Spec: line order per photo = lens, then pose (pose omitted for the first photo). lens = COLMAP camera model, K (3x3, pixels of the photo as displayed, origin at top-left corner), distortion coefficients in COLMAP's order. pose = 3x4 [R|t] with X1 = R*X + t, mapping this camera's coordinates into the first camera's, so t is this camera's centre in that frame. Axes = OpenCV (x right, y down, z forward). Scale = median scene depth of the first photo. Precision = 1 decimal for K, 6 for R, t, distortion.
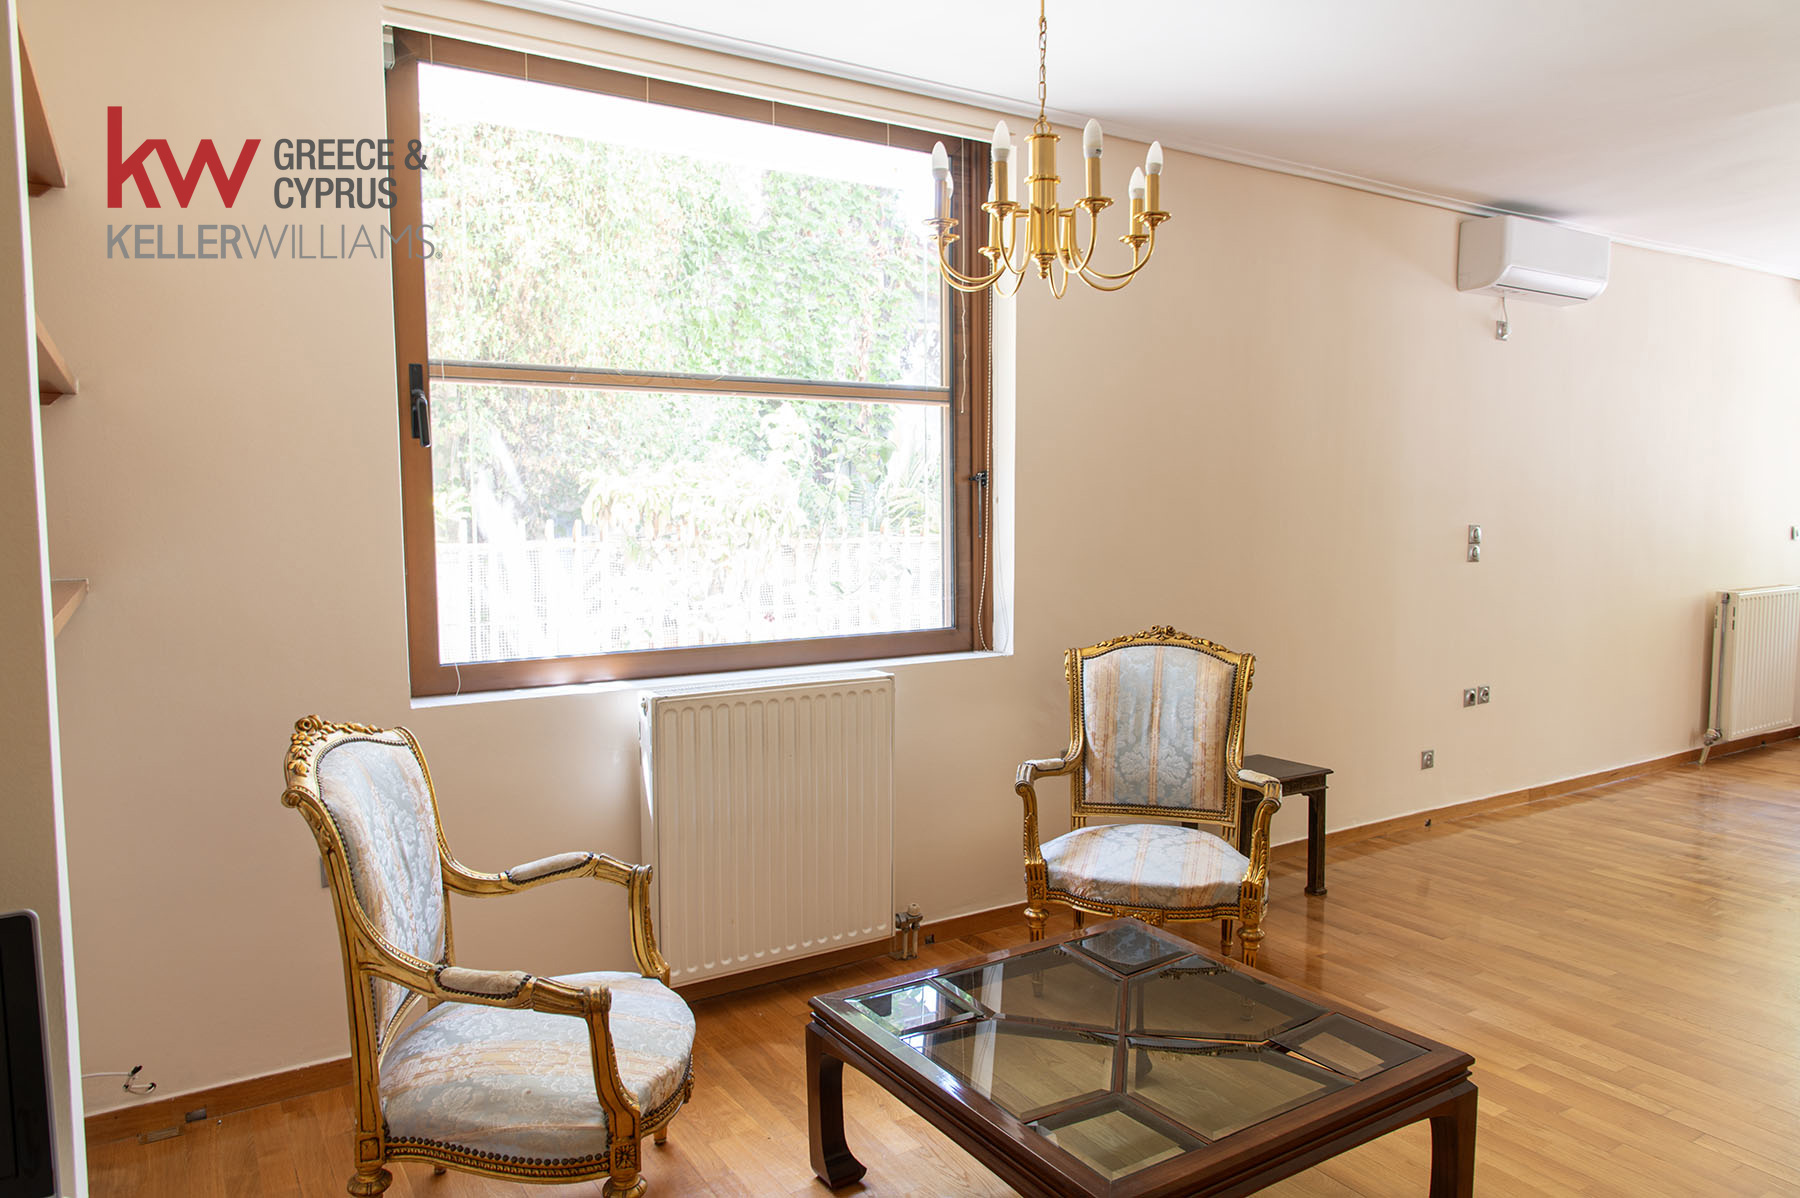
lens RADIAL K [[1194.2, 0, 898.5], [0, 1194.2, 602.1], [0, 0, 1]] dist [-0.008548, -0.007200]
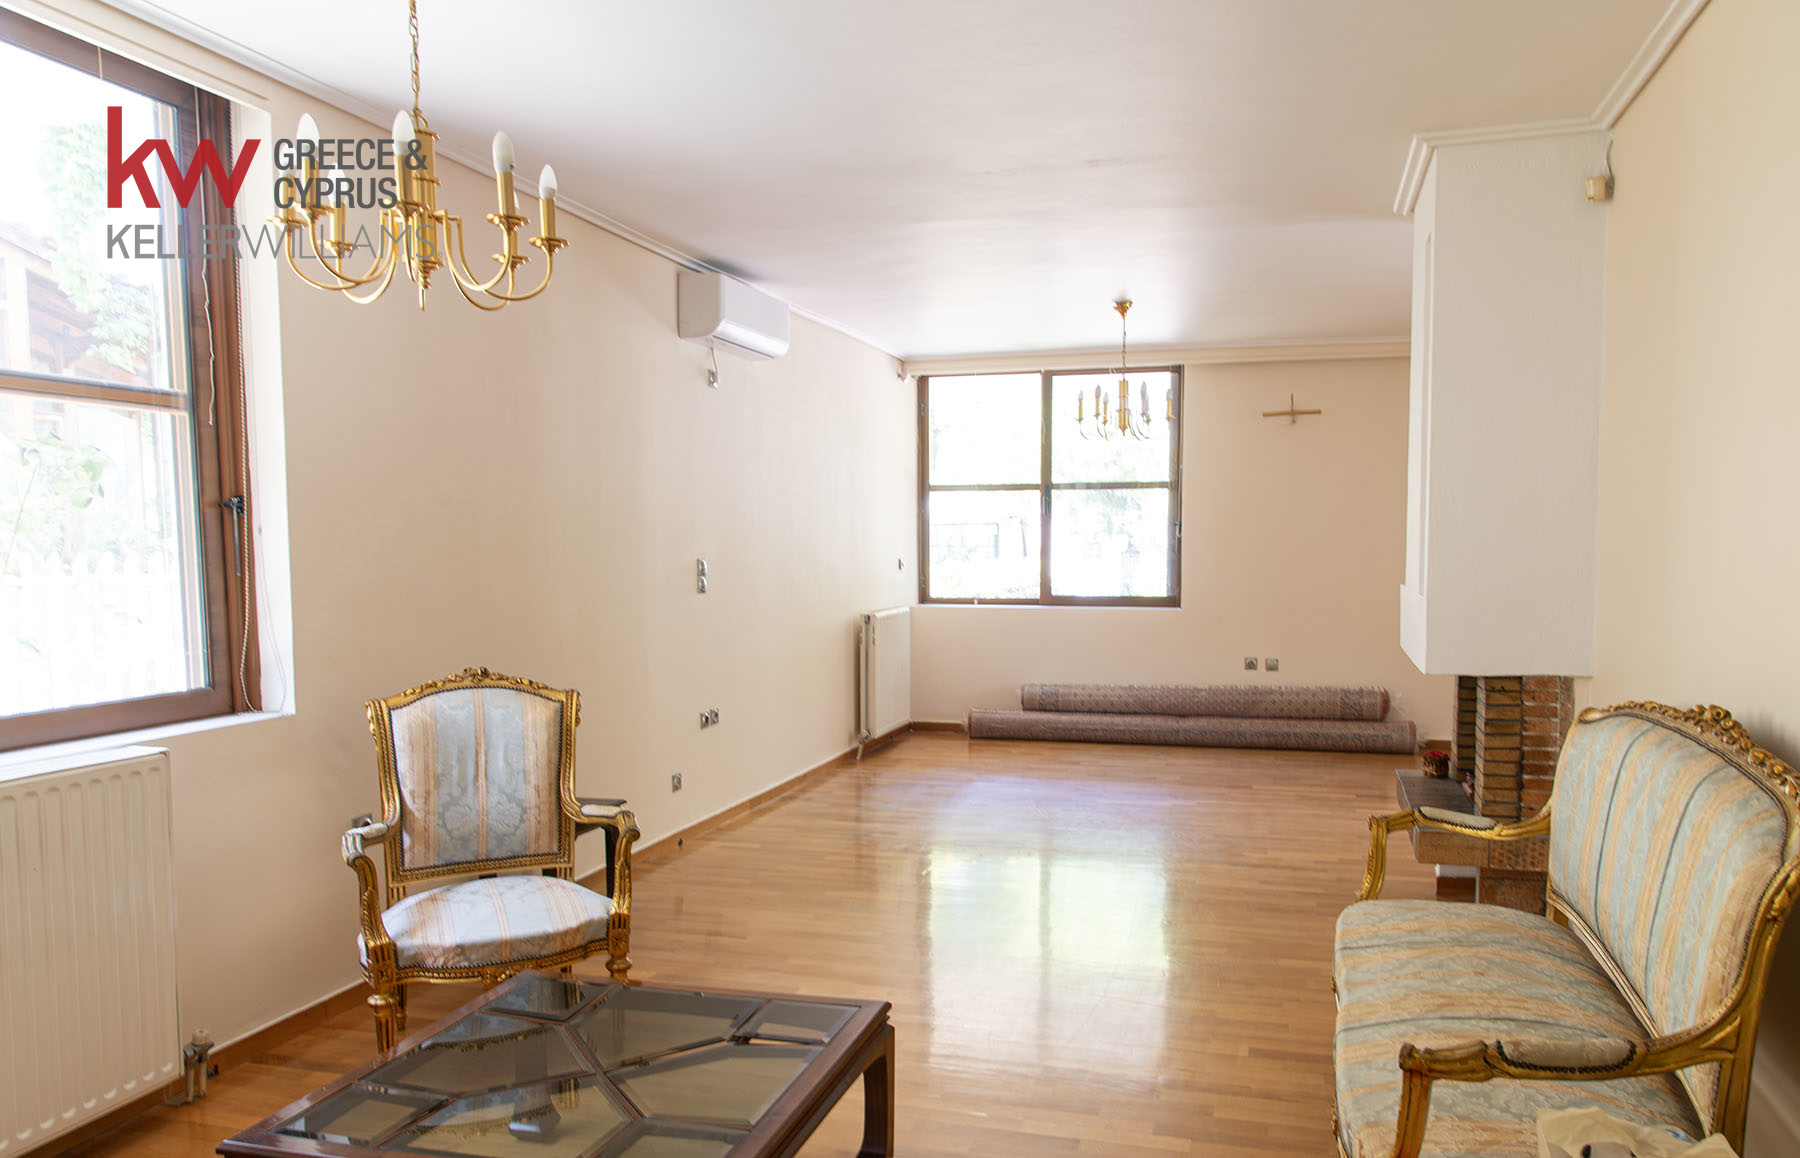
lens RADIAL K [[1273.4, 0, 978.9], [0, 1273.4, 645.8], [0, 0, 1]] dist [0.001606, -0.004247]
pose [[0.714003, -0.052075, 0.698203, -0.195162], [0.050689, 0.998458, 0.022634, 0.000297], [-0.698305, 0.019230, 0.715542, 0.010843]]
